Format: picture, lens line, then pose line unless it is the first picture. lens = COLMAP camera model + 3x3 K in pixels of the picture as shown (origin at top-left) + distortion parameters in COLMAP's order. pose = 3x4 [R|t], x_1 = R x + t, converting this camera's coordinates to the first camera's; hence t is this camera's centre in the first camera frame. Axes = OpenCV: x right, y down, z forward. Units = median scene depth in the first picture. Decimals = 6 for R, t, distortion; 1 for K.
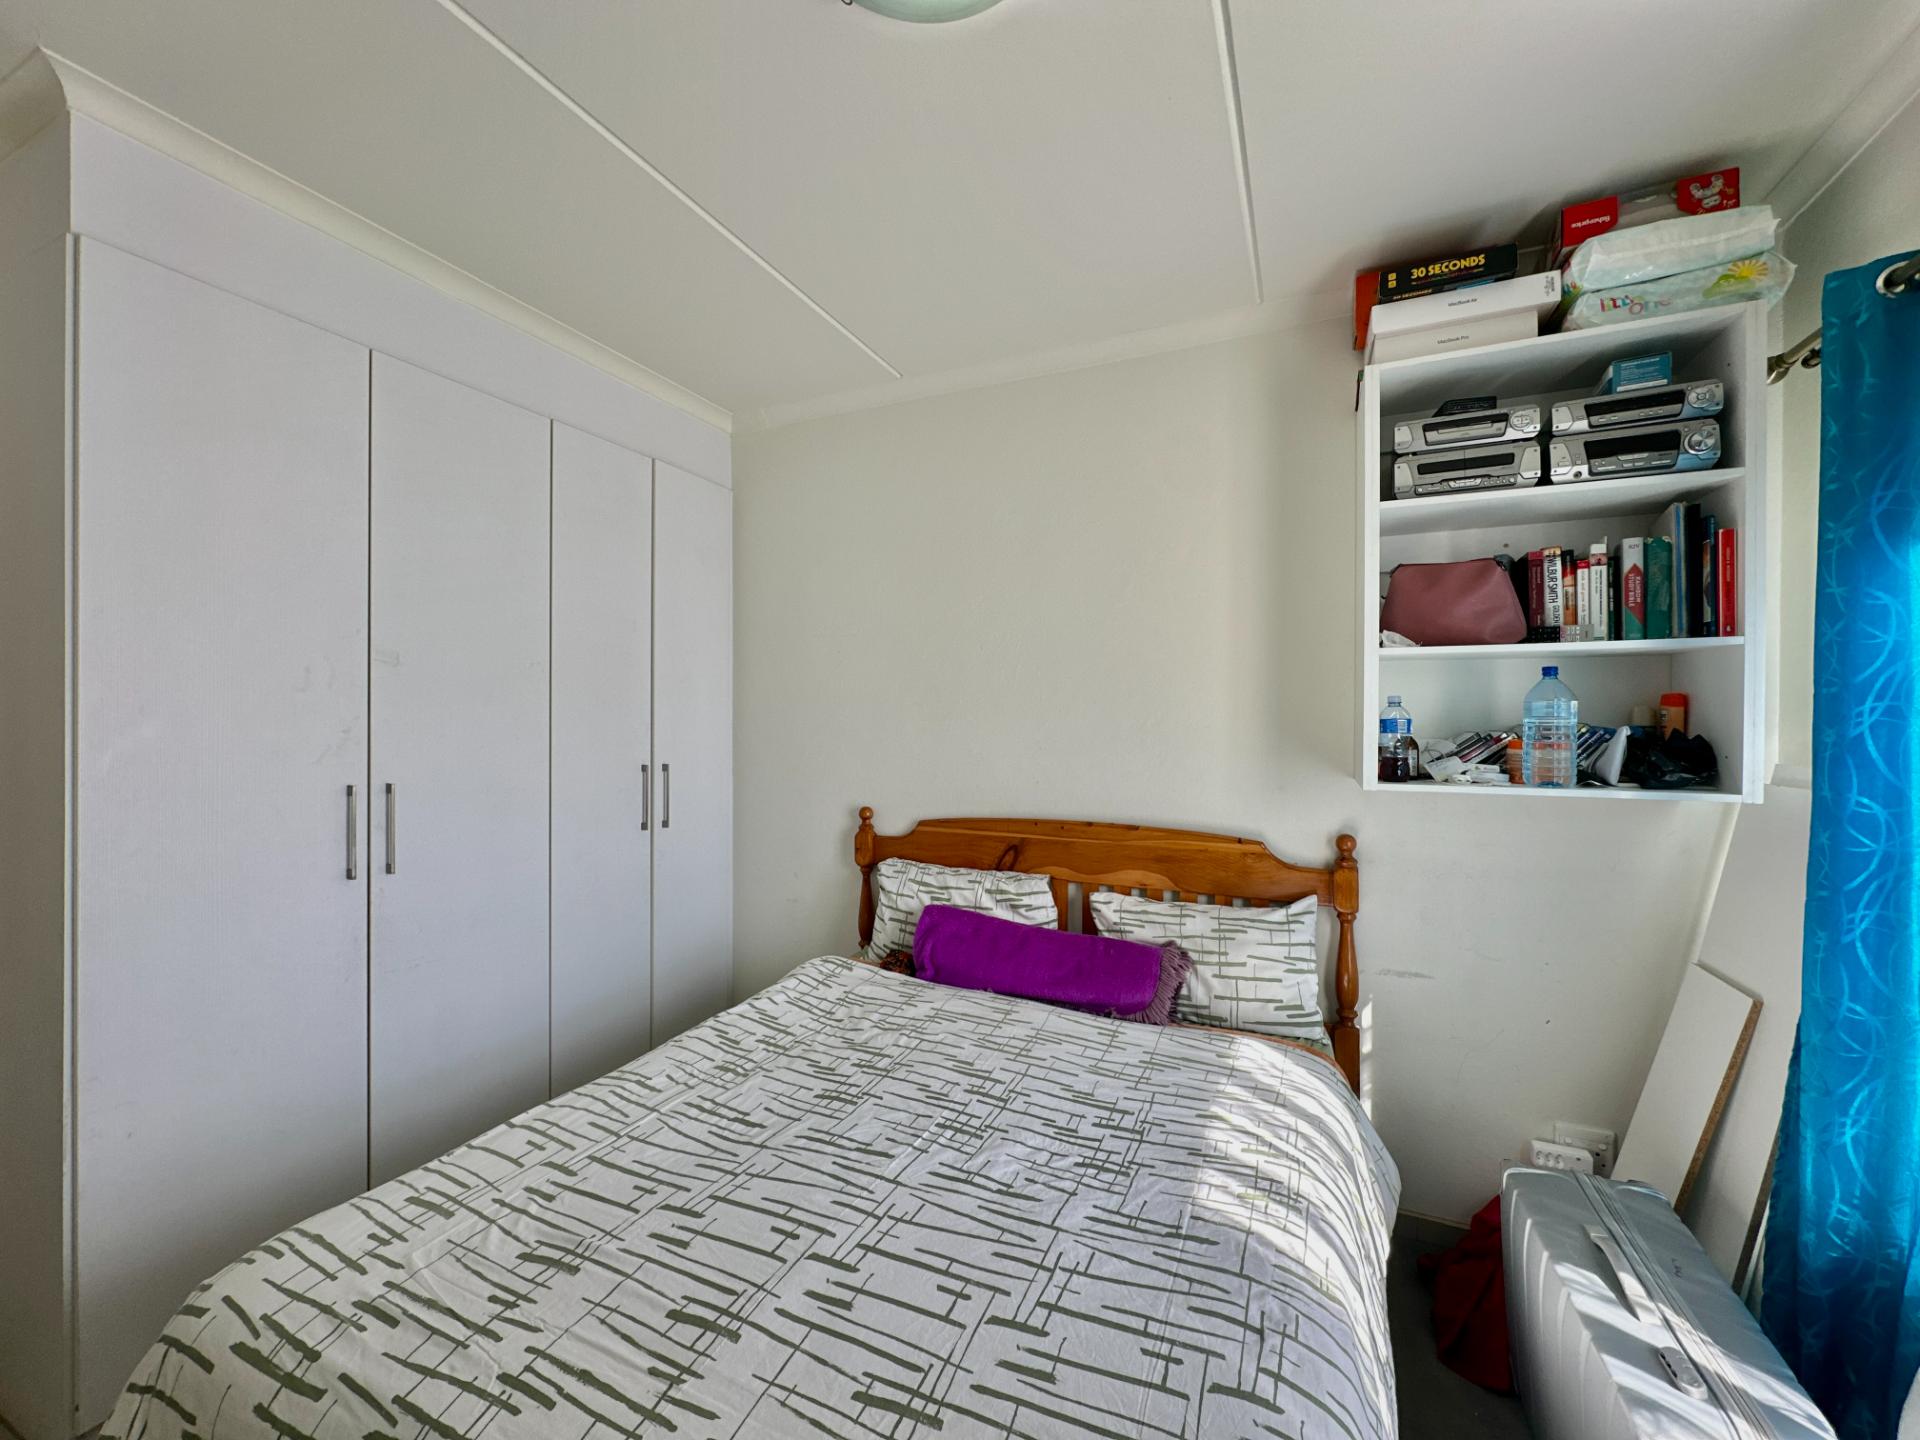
lens RADIAL K [[766.3, 0, 959.0], [0, 766.3, 716.7], [0, 0, 1]] dist [-0.002548, 0.000037]
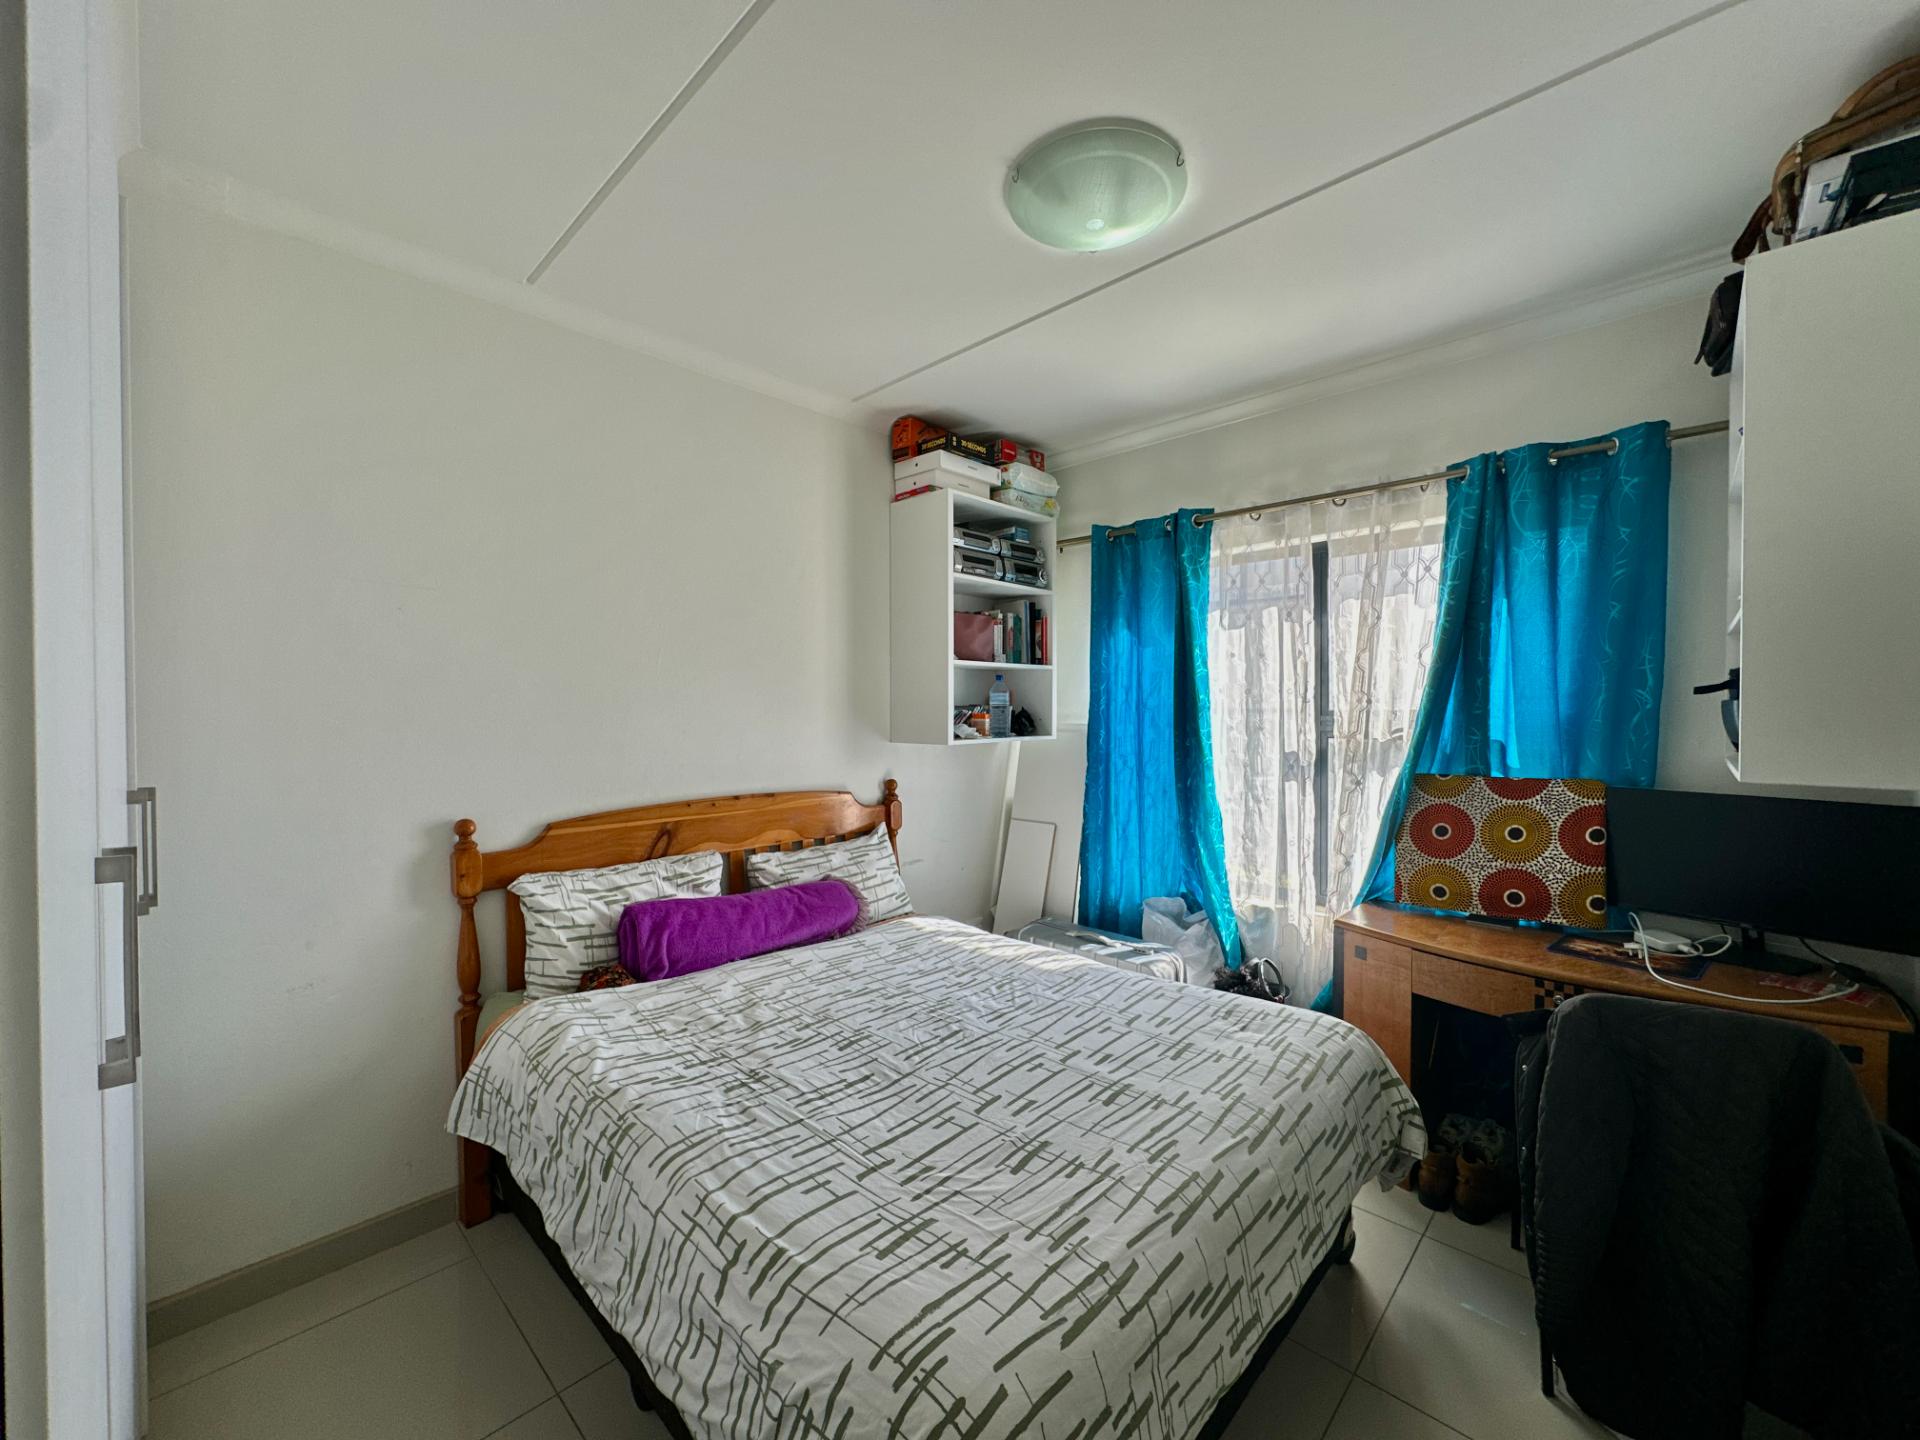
lens RADIAL K [[766.3, 0, 961.5], [0, 766.3, 716.1], [0, 0, 1]] dist [-0.002548, 0.000037]
pose [[0.324944, -0.013055, 0.945643, -1.083988], [0.003098, 0.999914, 0.012740, 0.012557], [-0.945728, -0.001210, 0.324956, 0.463975]]
